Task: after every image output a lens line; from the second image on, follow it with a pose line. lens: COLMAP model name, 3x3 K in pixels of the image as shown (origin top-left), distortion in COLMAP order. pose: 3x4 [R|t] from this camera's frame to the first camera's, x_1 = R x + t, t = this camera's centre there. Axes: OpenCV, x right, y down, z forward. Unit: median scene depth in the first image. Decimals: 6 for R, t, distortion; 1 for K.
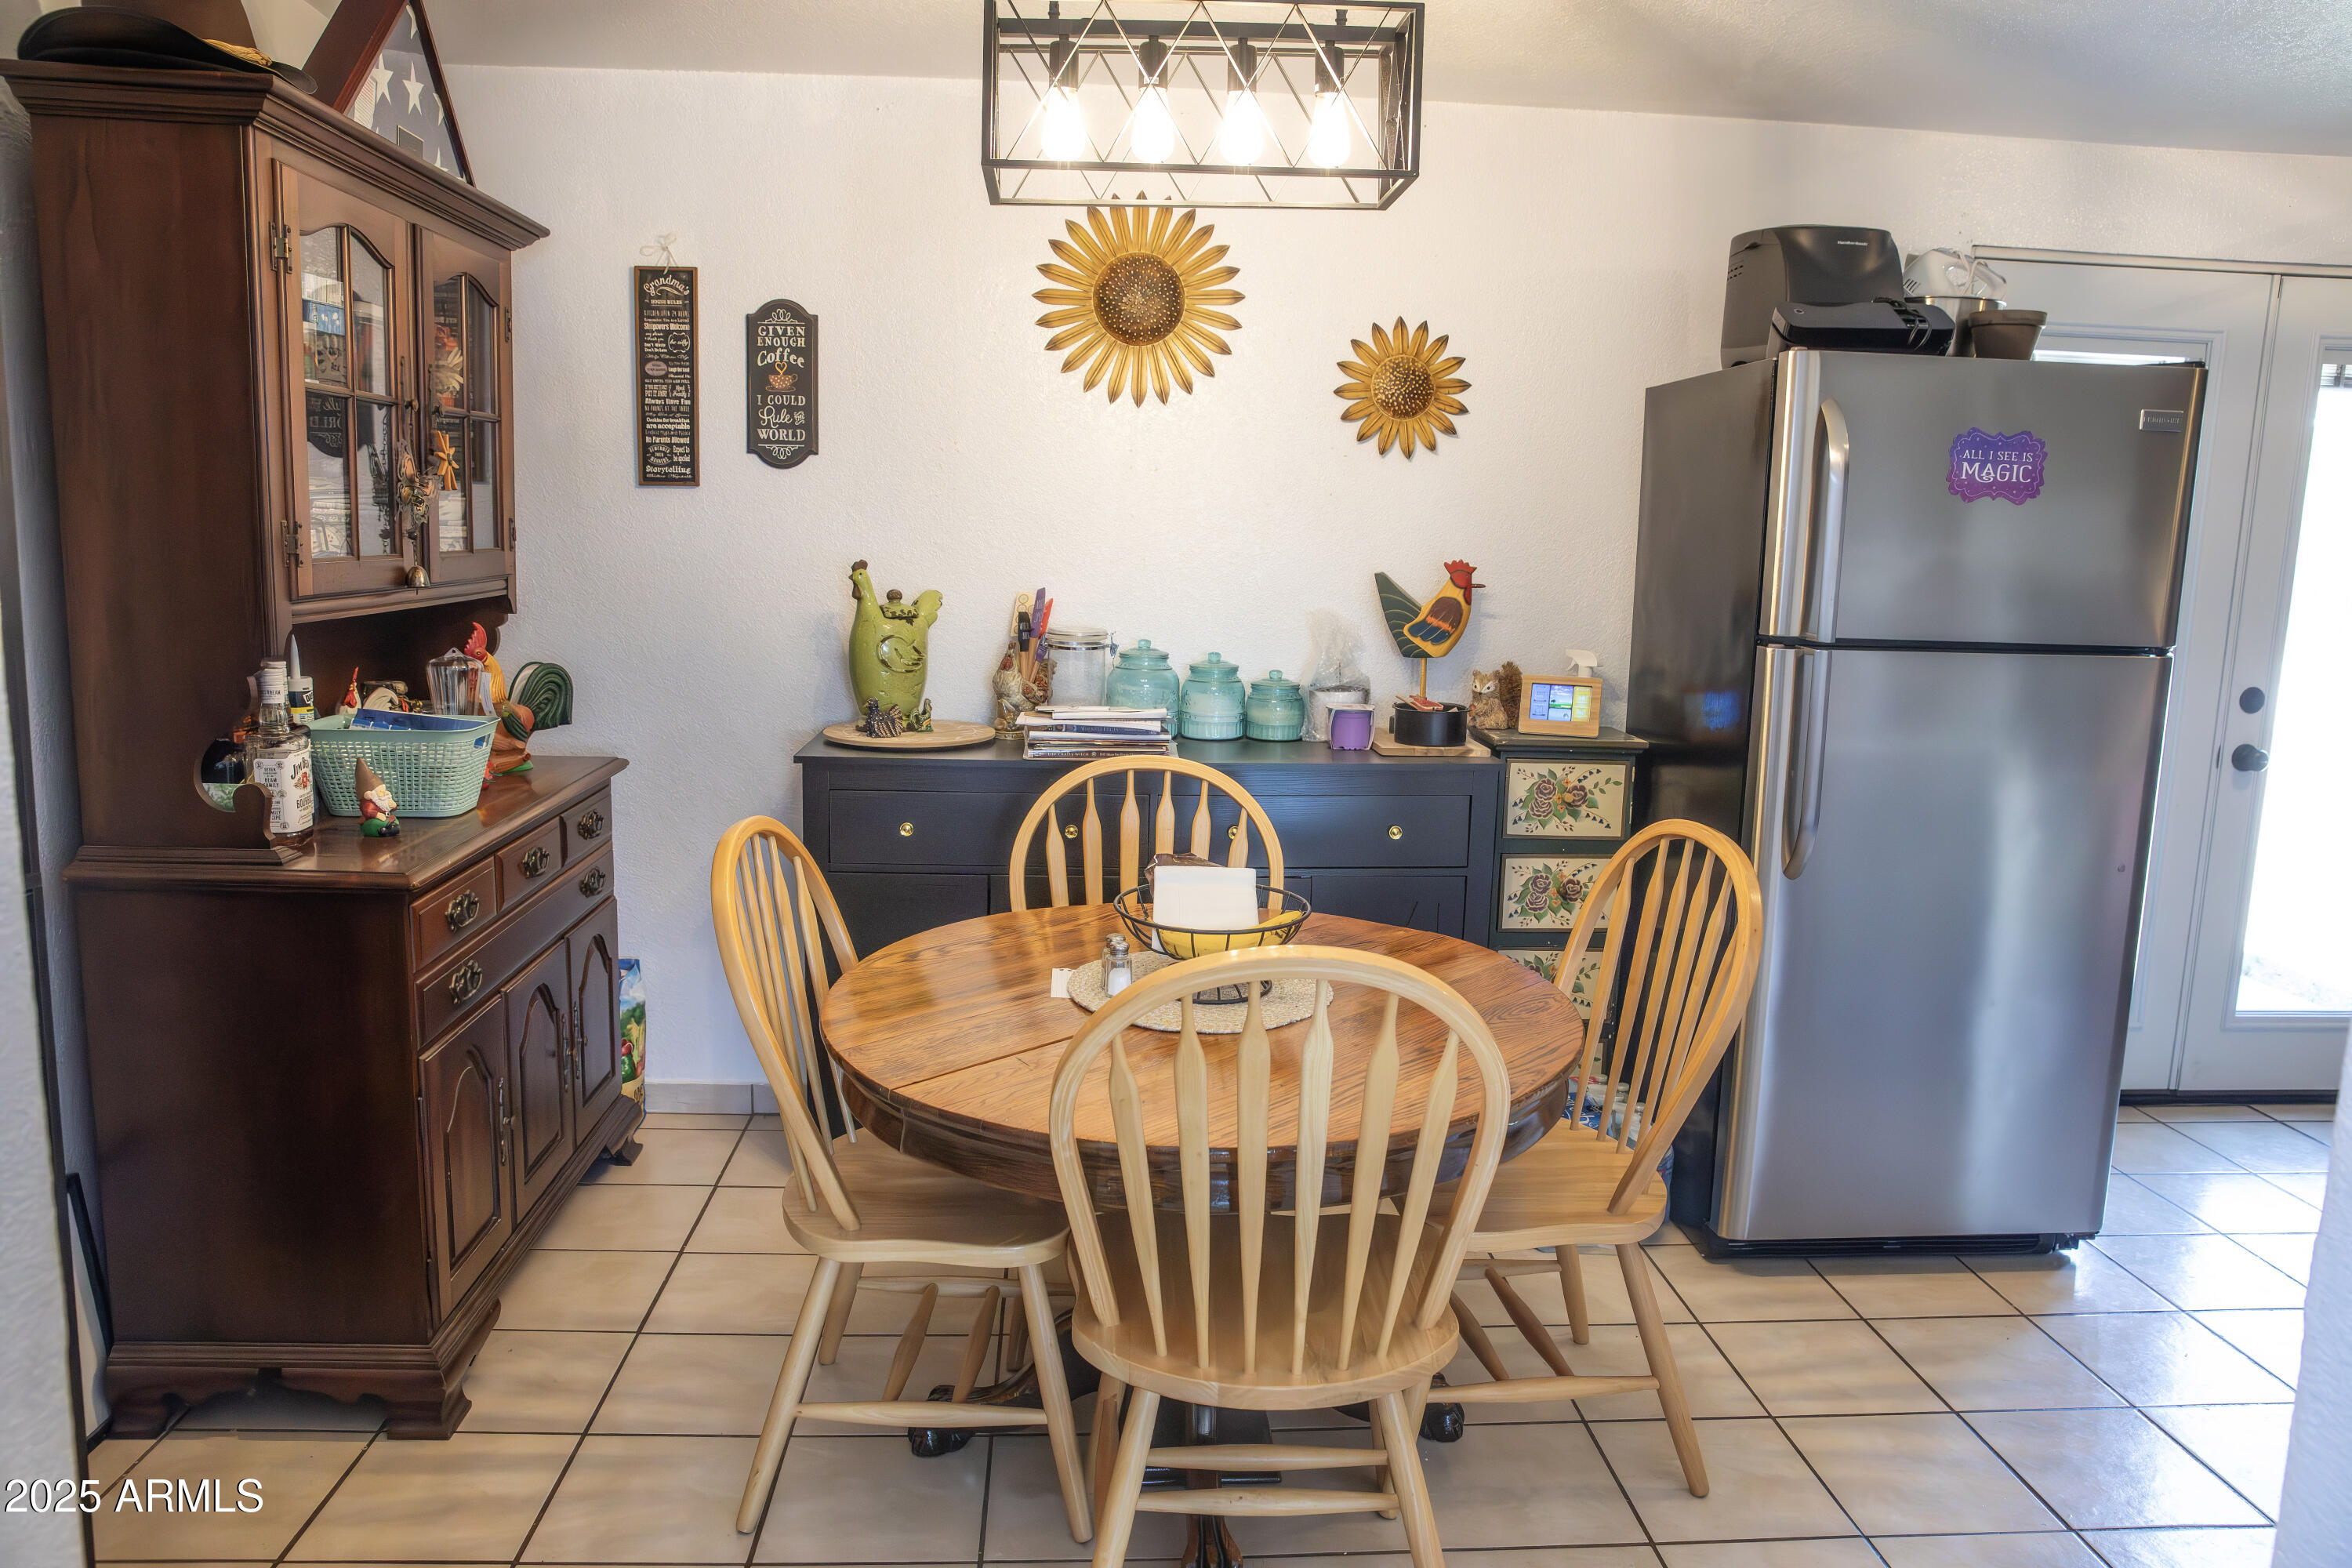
lens RADIAL K [[1599.4, 0, 1182.9], [0, 1599.4, 785.1], [0, 0, 1]] dist [-0.111642, 0.084339]
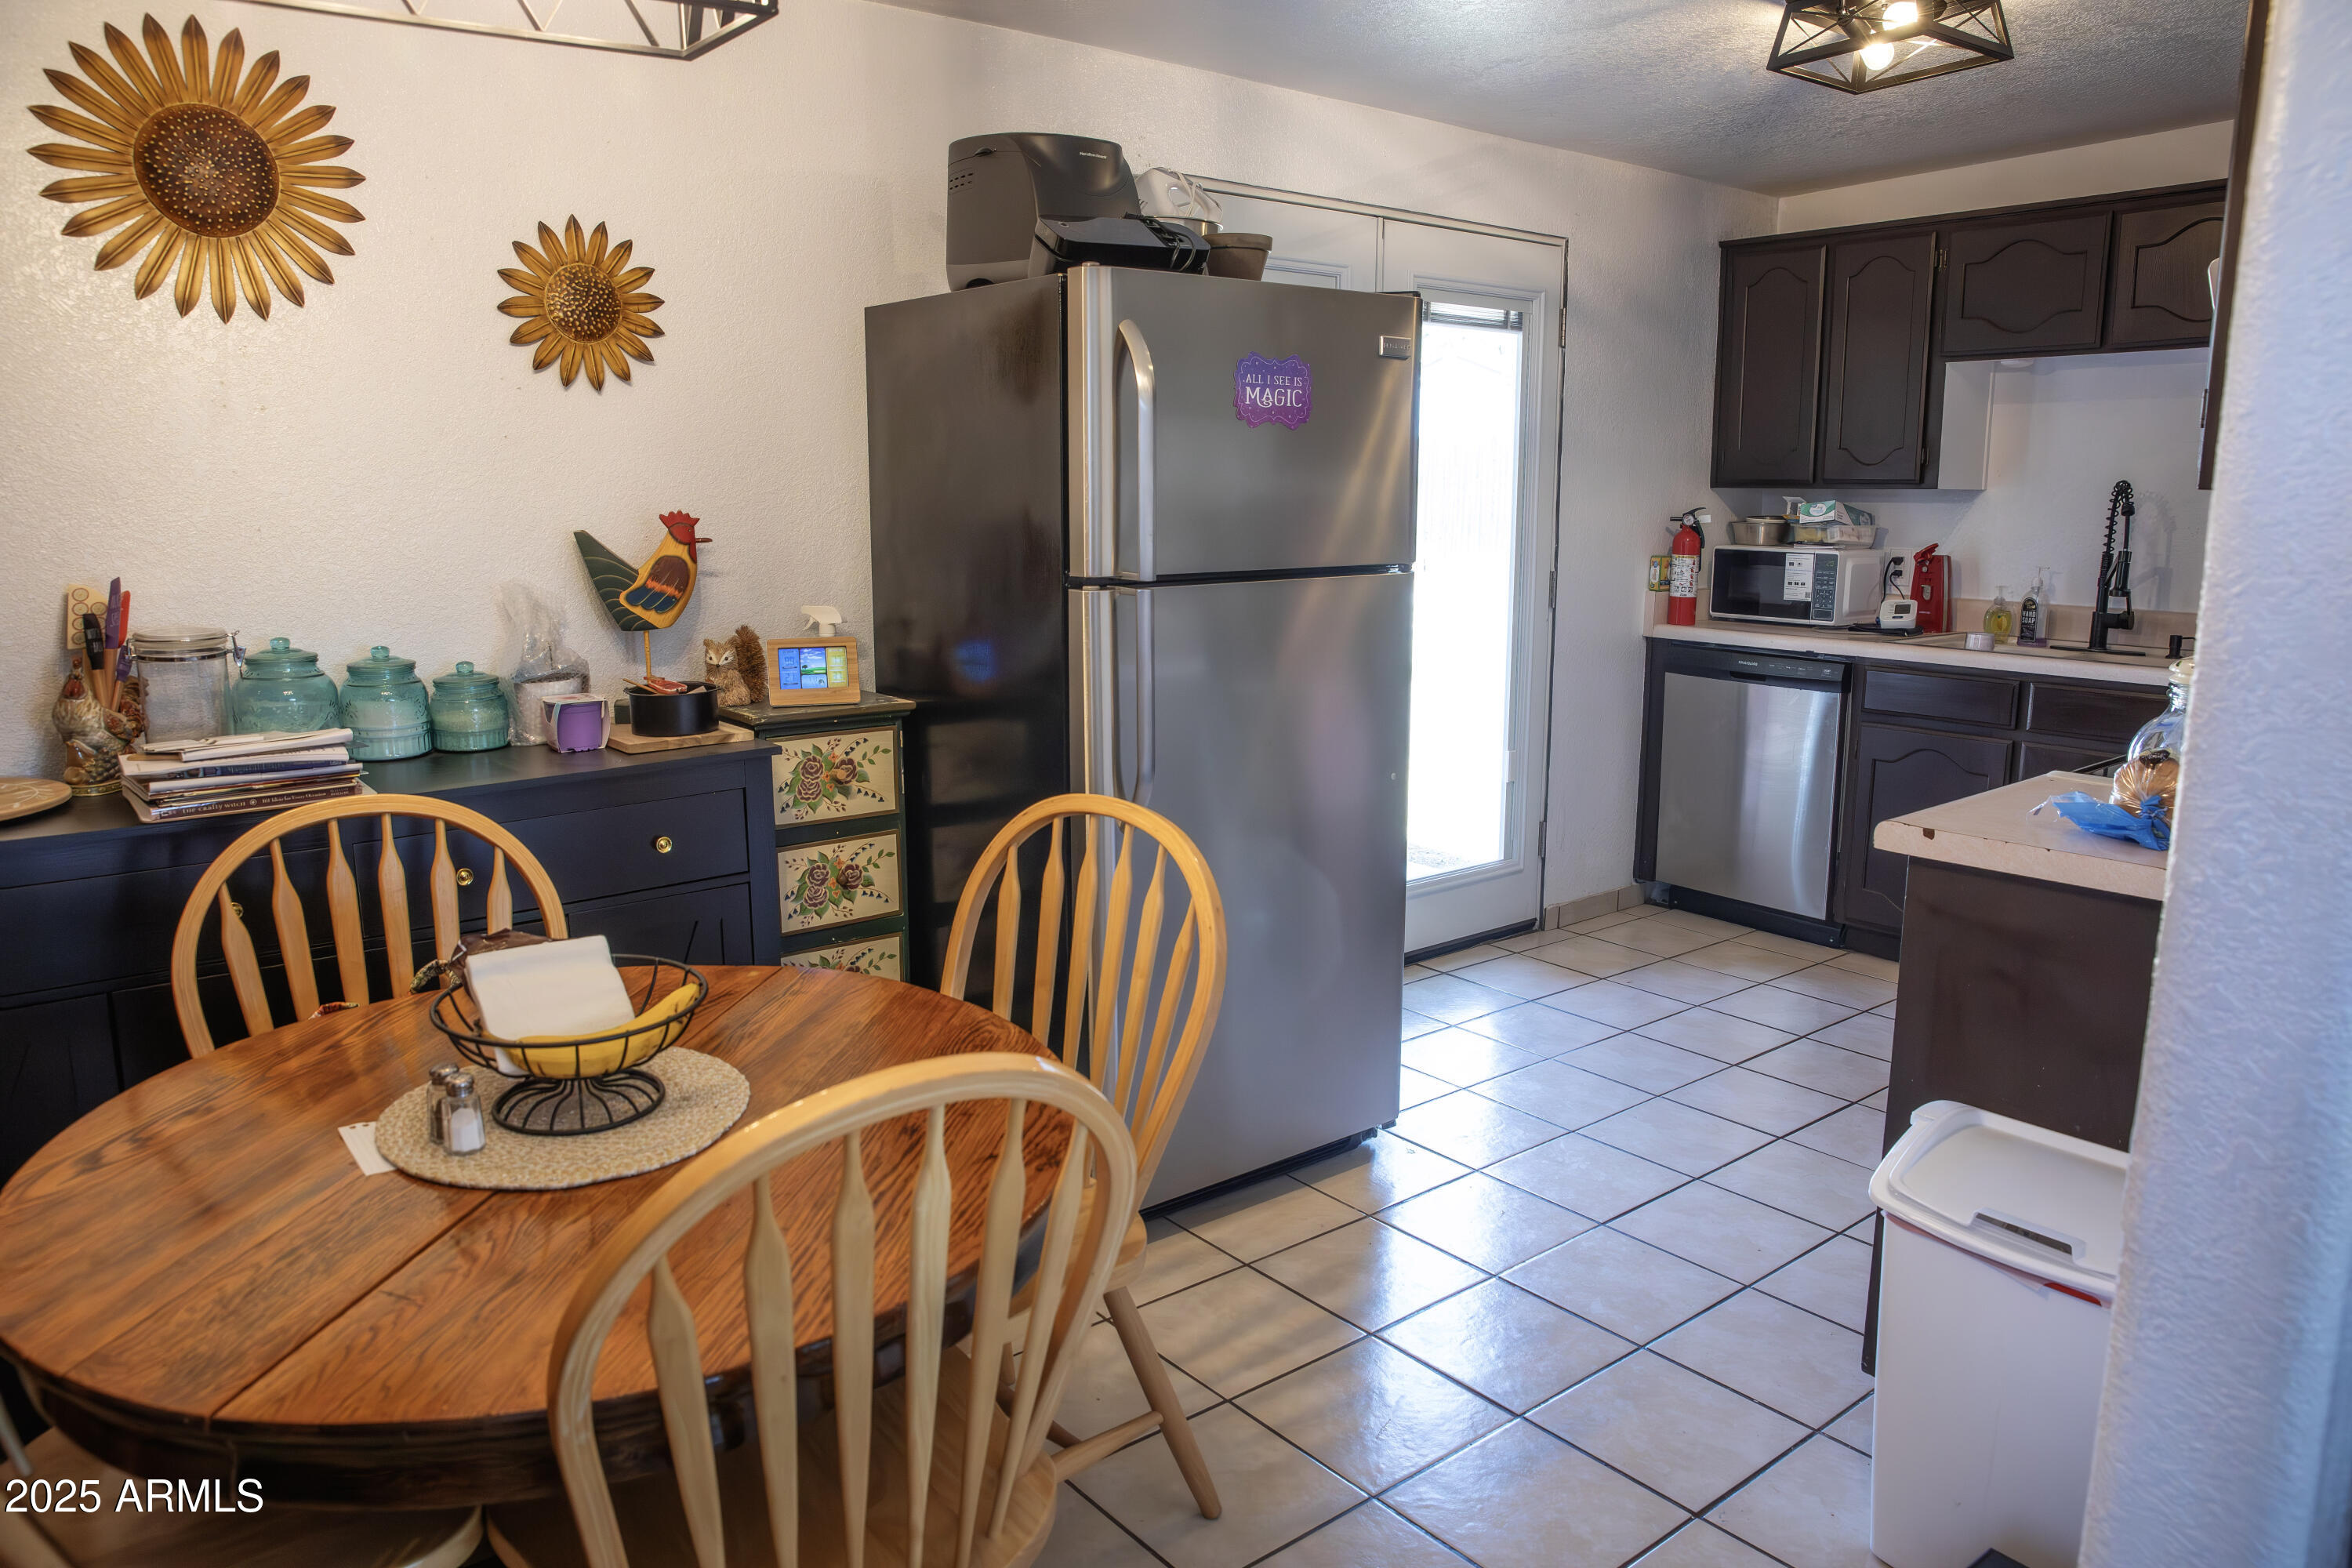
lens RADIAL K [[1599.4, 0, 1182.9], [0, 1599.4, 785.1], [0, 0, 1]] dist [-0.111642, 0.084339]
pose [[0.814005, -0.133237, 0.565371, -0.101356], [0.110773, 0.991081, 0.074075, -0.030136], [-0.570198, 0.002330, 0.821504, 0.163274]]
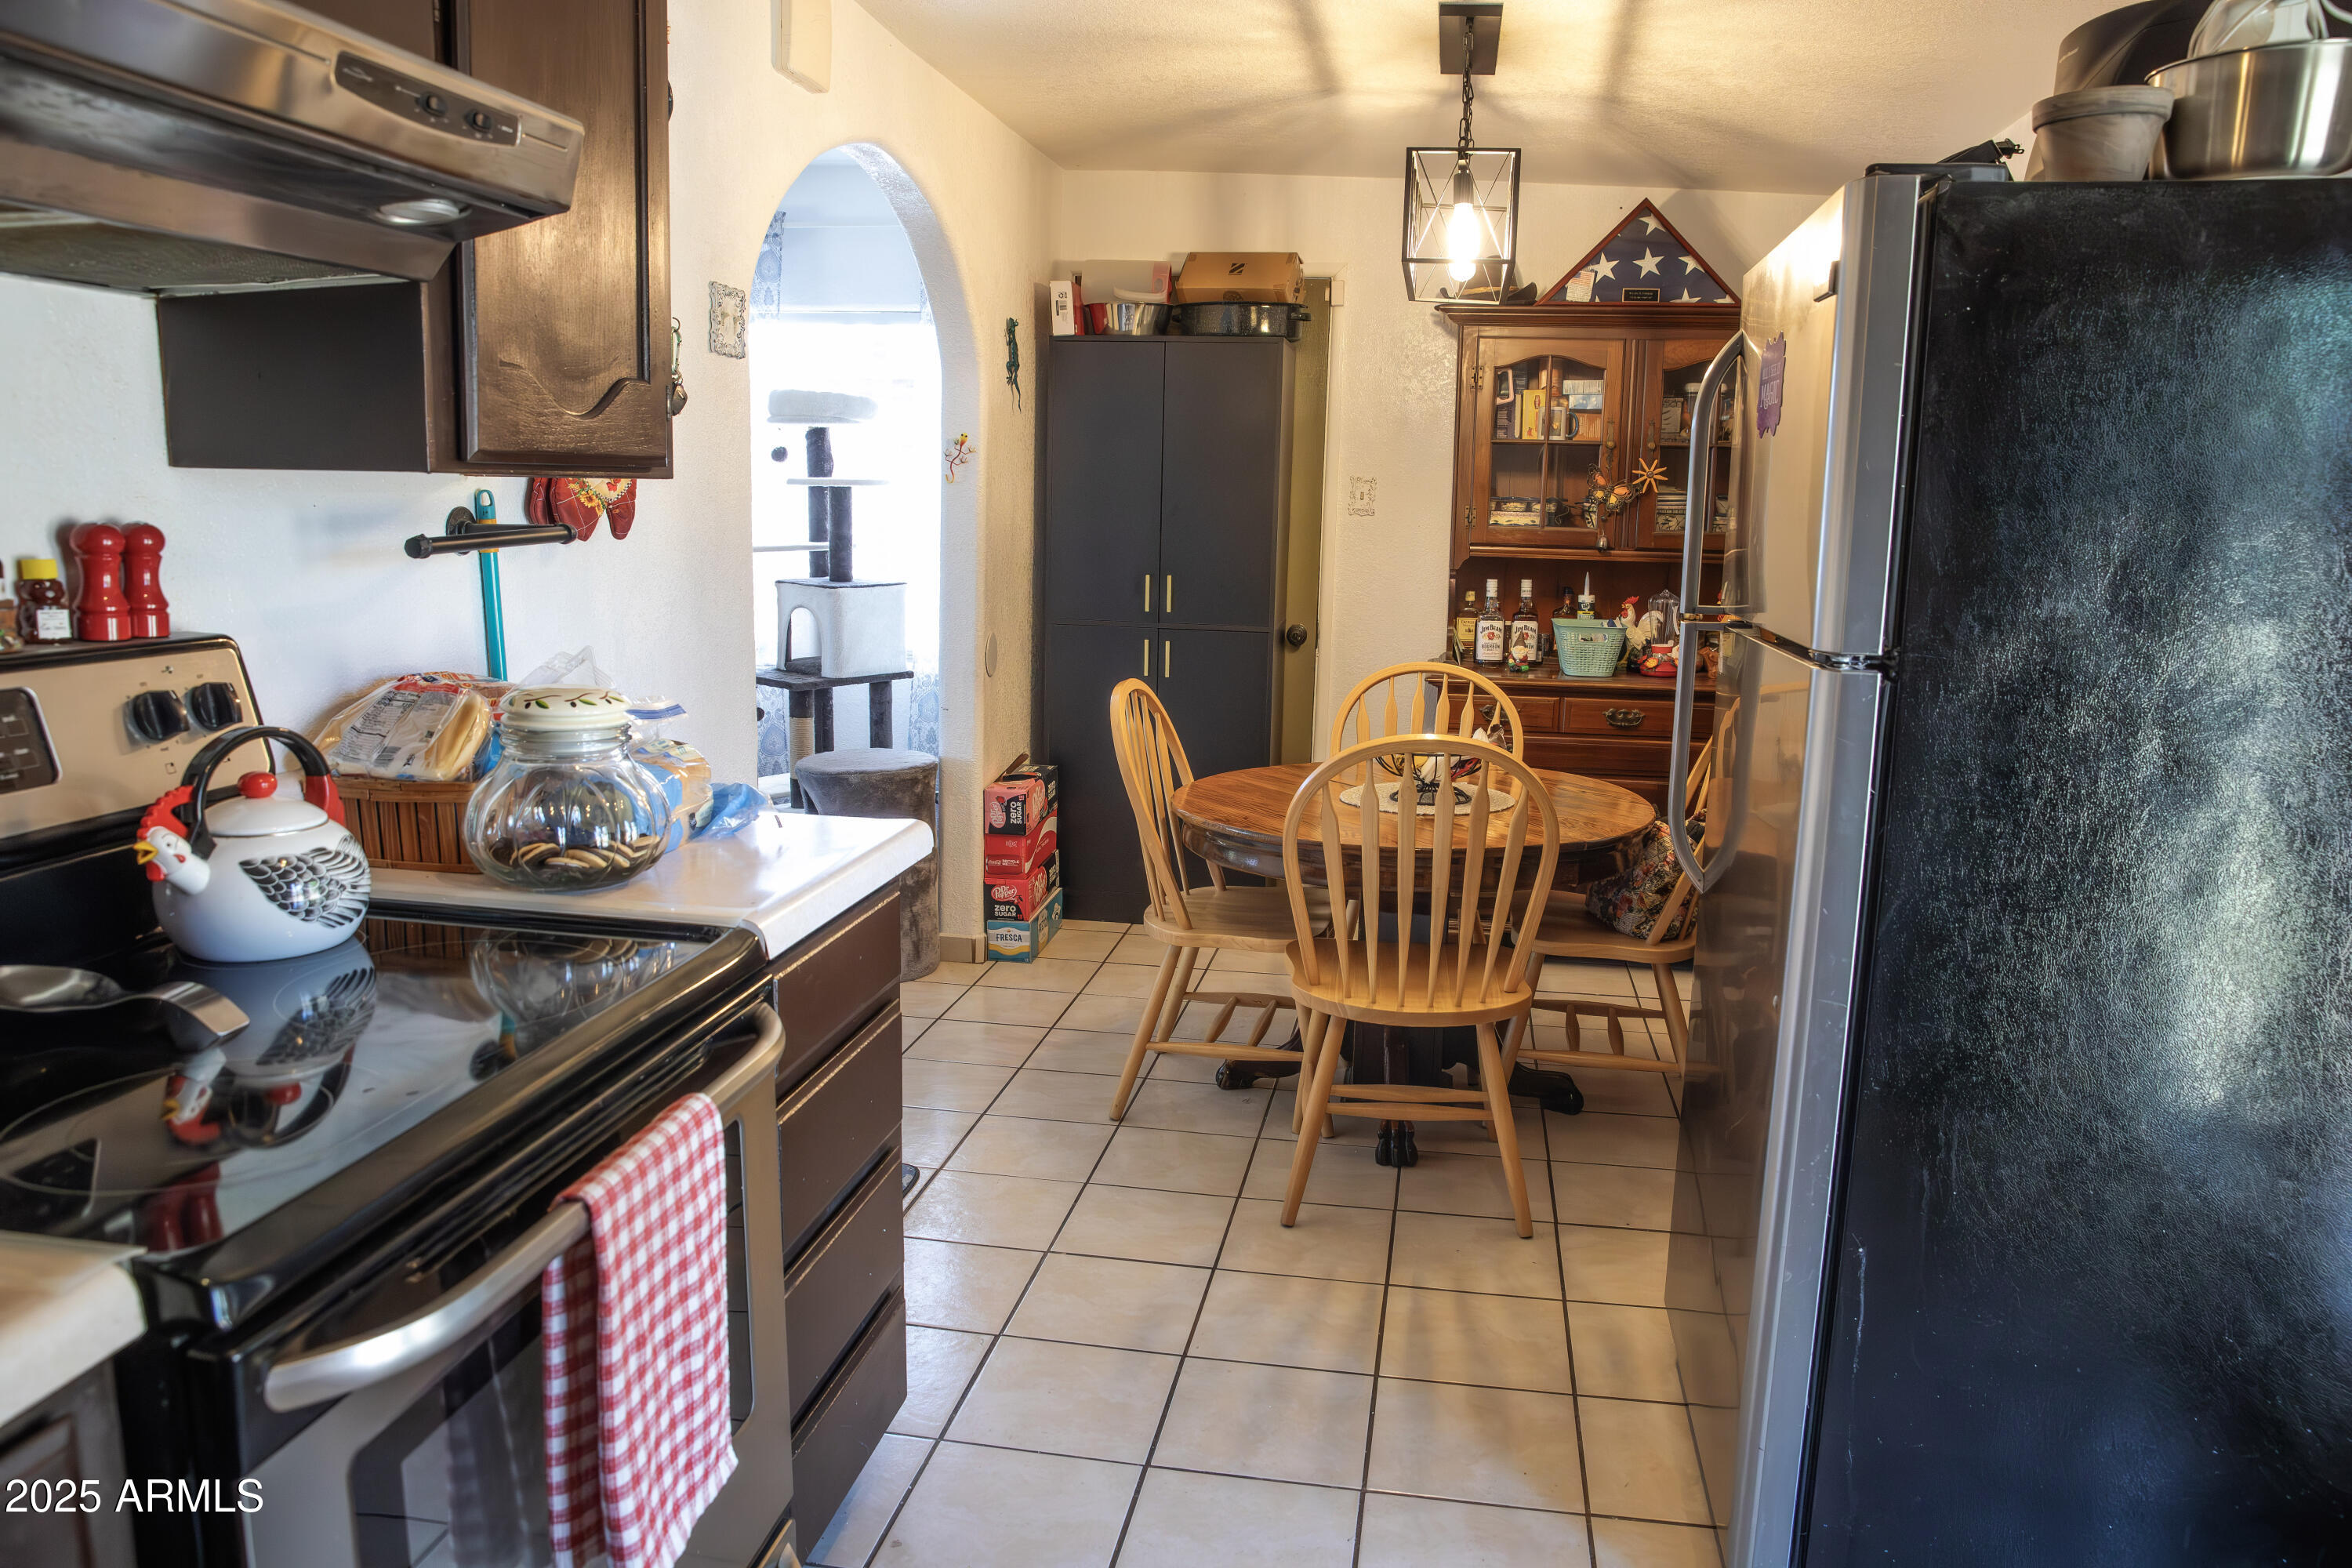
lens RADIAL K [[1599.4, 0, 1182.9], [0, 1599.4, 785.1], [0, 0, 1]] dist [-0.111642, 0.084339]
pose [[-0.229724, 0.139693, -0.963179, 1.065221], [-0.175413, 0.967496, 0.182156, -0.091659], [0.957318, 0.210800, -0.197753, 0.735608]]
